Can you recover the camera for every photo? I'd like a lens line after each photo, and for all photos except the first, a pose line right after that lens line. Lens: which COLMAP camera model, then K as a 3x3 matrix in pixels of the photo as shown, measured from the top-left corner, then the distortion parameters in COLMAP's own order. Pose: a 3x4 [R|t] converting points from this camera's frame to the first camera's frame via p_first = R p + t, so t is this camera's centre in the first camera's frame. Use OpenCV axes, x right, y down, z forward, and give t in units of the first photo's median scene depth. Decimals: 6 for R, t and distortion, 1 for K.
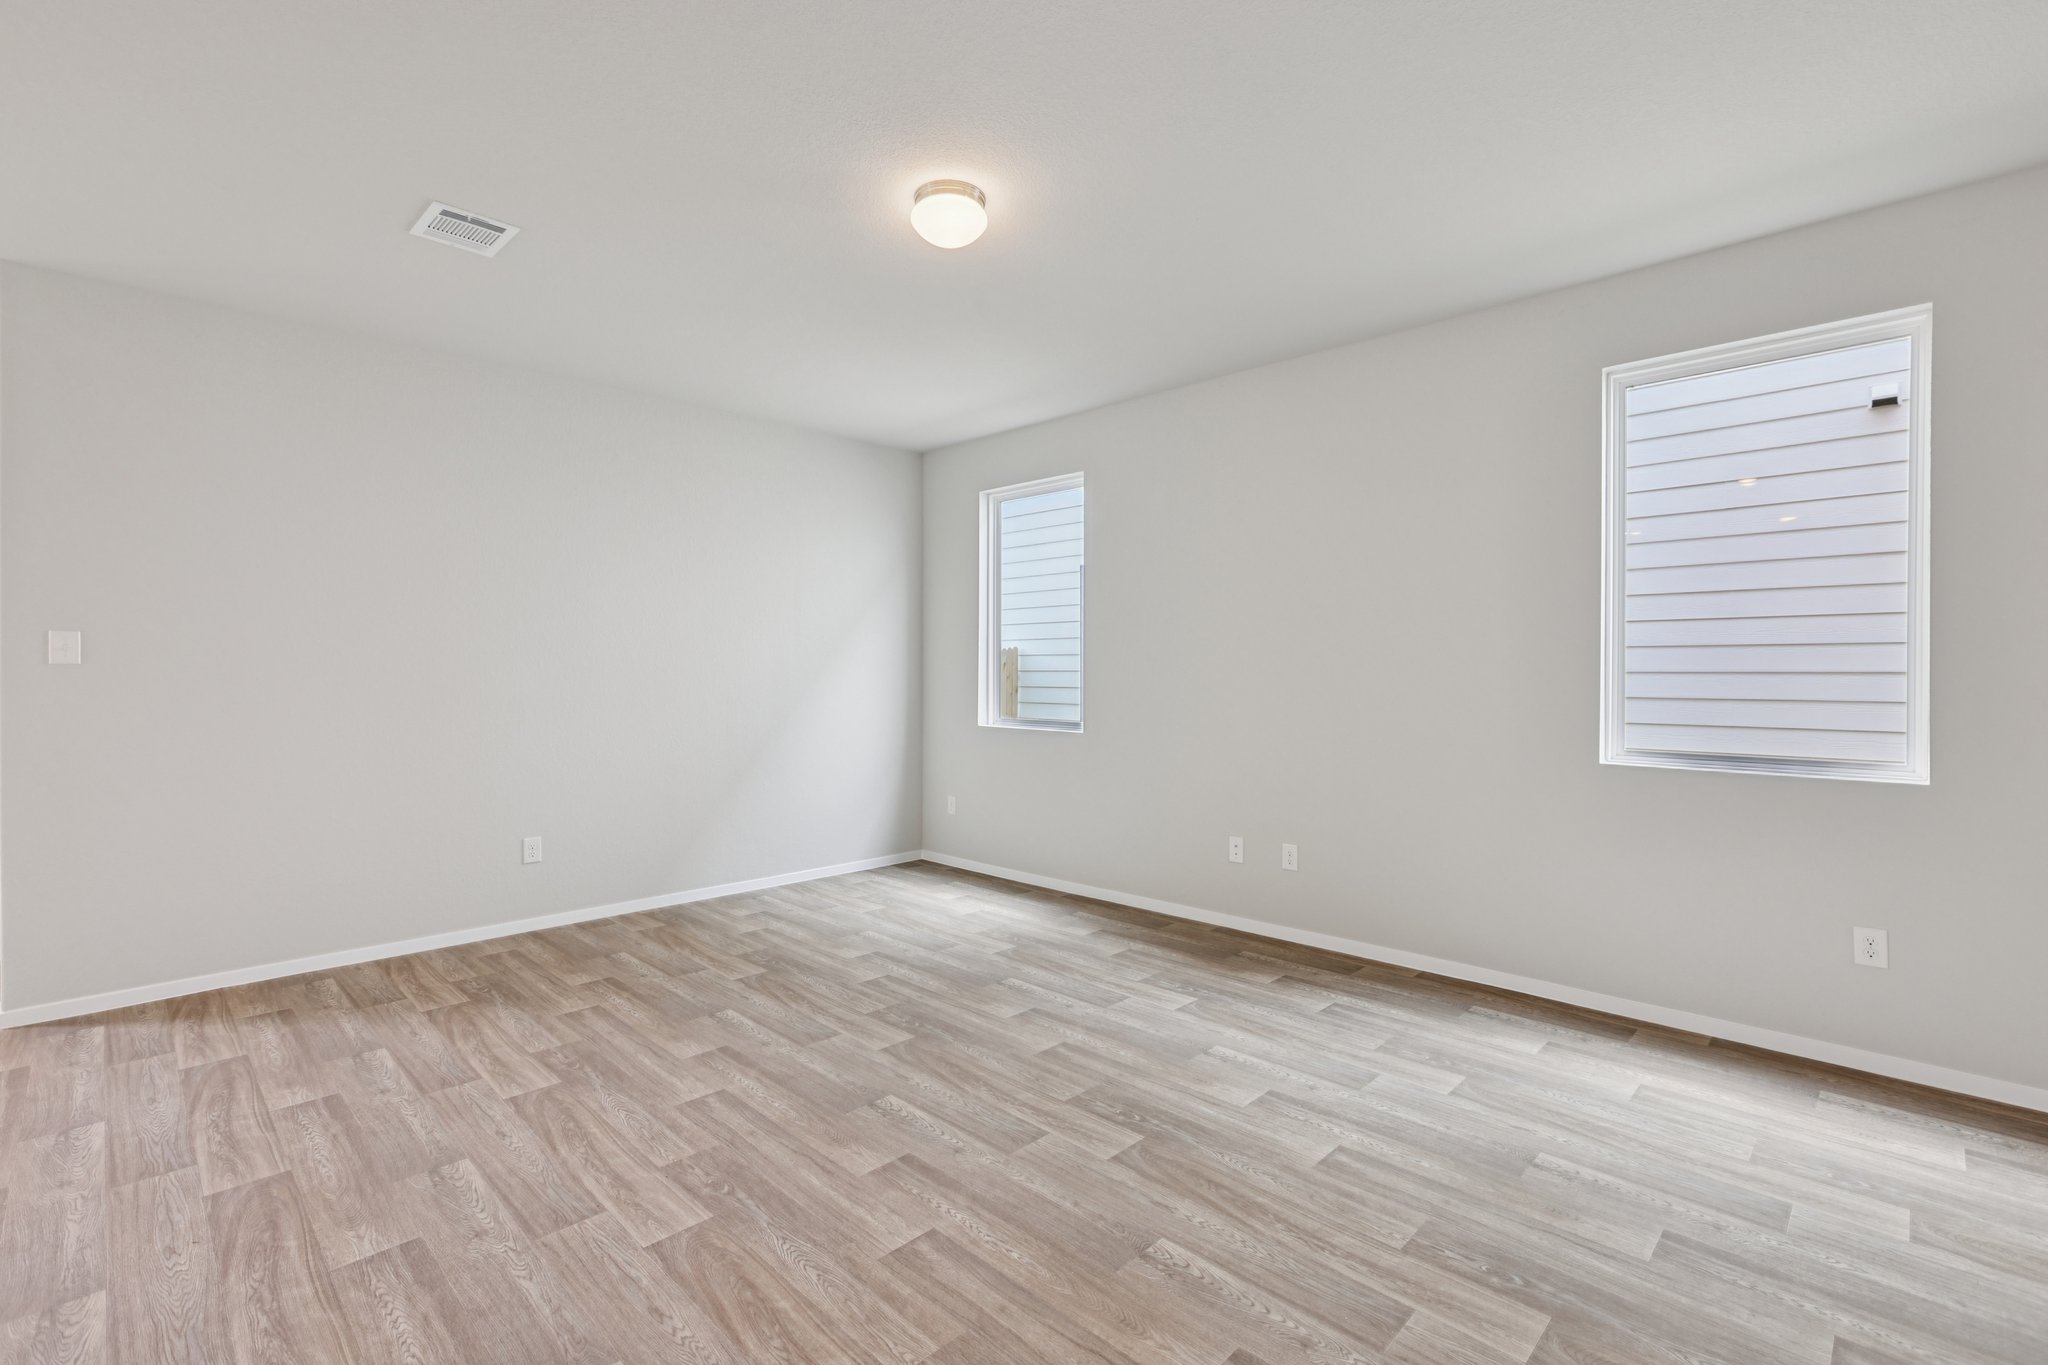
lens RADIAL K [[920.8, 0, 1032.3], [0, 920.8, 674.5], [0, 0, 1]] dist [-0.008145, 0.005677]
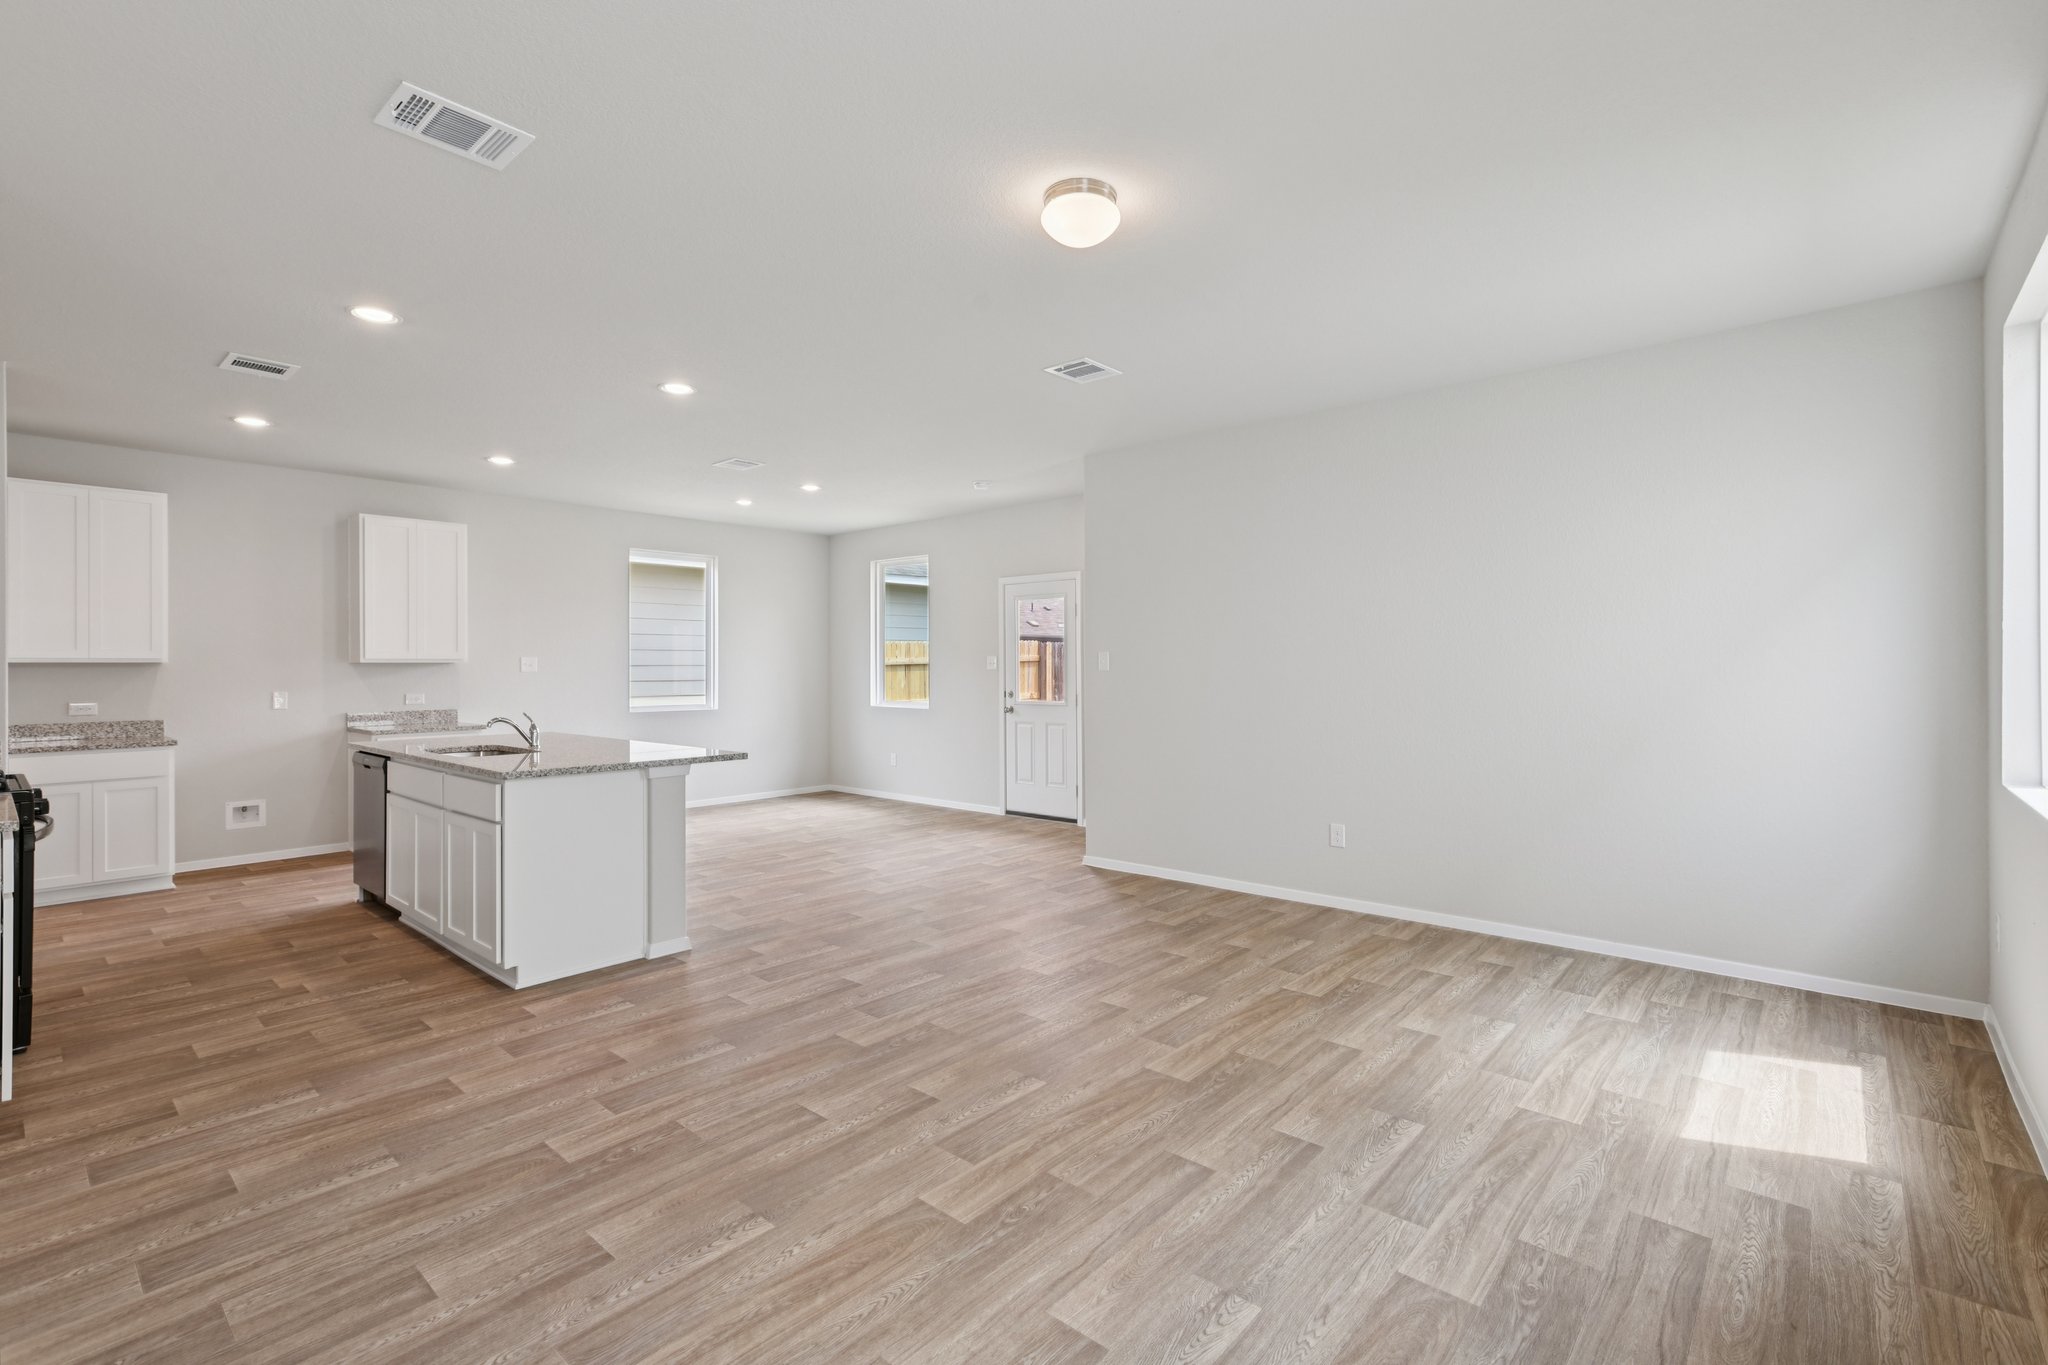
lens RADIAL K [[920.8, 0, 1021.6], [0, 920.8, 692.2], [0, 0, 1]] dist [-0.008145, 0.005677]
pose [[0.048061, 0.020107, -0.998642, 0.669367], [-0.003916, 0.999793, 0.019941, -0.003972], [0.998837, 0.002952, 0.048130, 0.702116]]
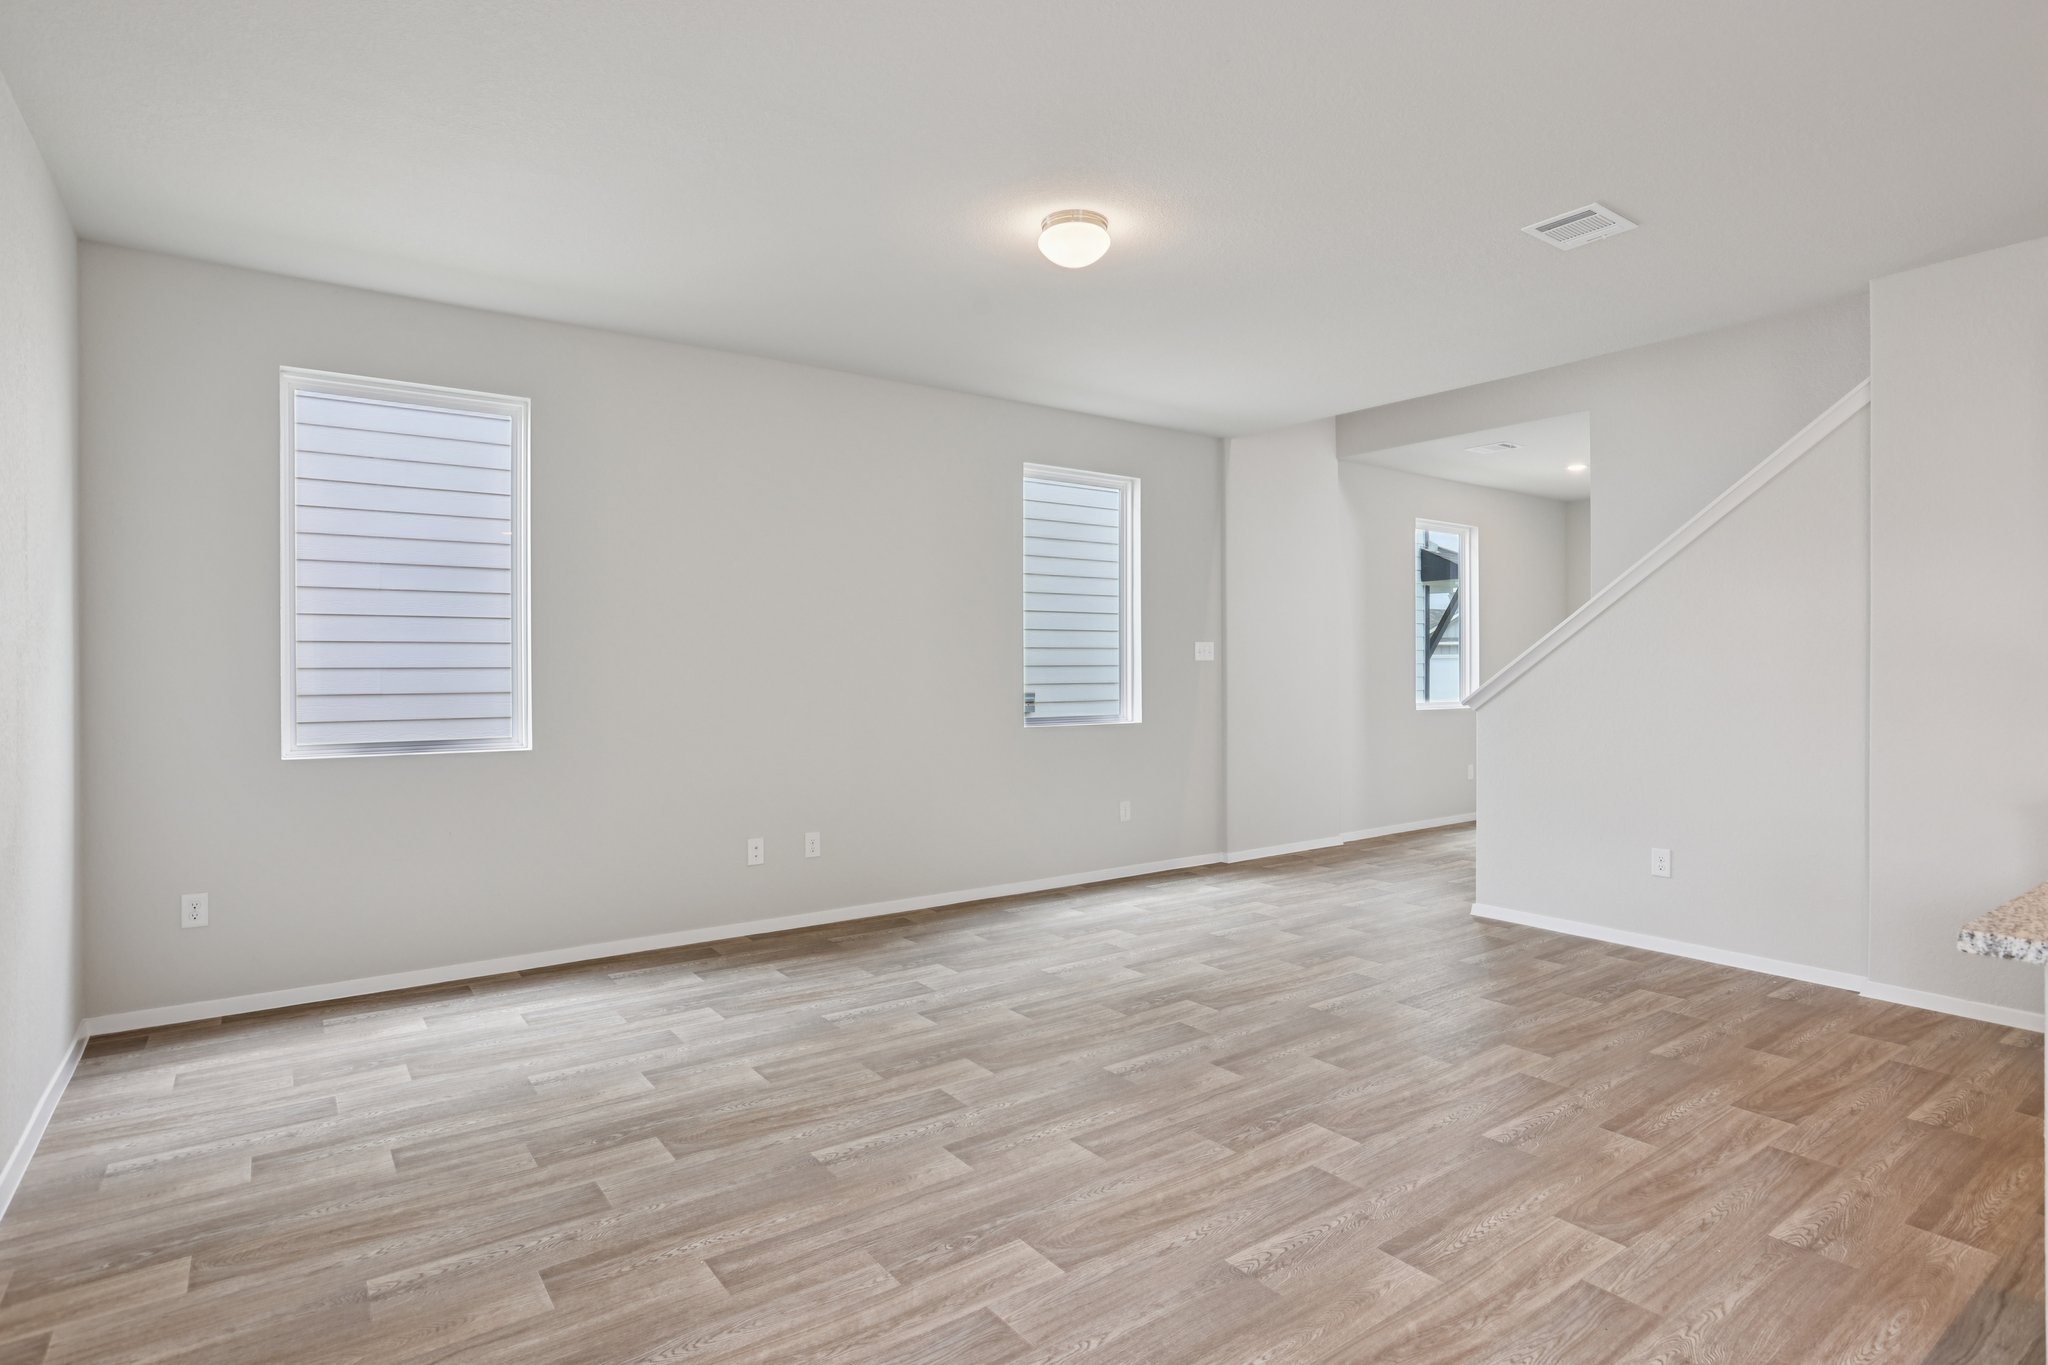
lens RADIAL K [[1082.6, 0, 1018.4], [0, 1082.6, 668.2], [0, 0, 1]] dist [-0.014507, 0.001647]
pose [[0.172087, -0.005184, 0.985068, -1.045667], [0.011808, 0.999925, 0.003199, 0.000308], [-0.985011, 0.011081, 0.172135, 0.670785]]
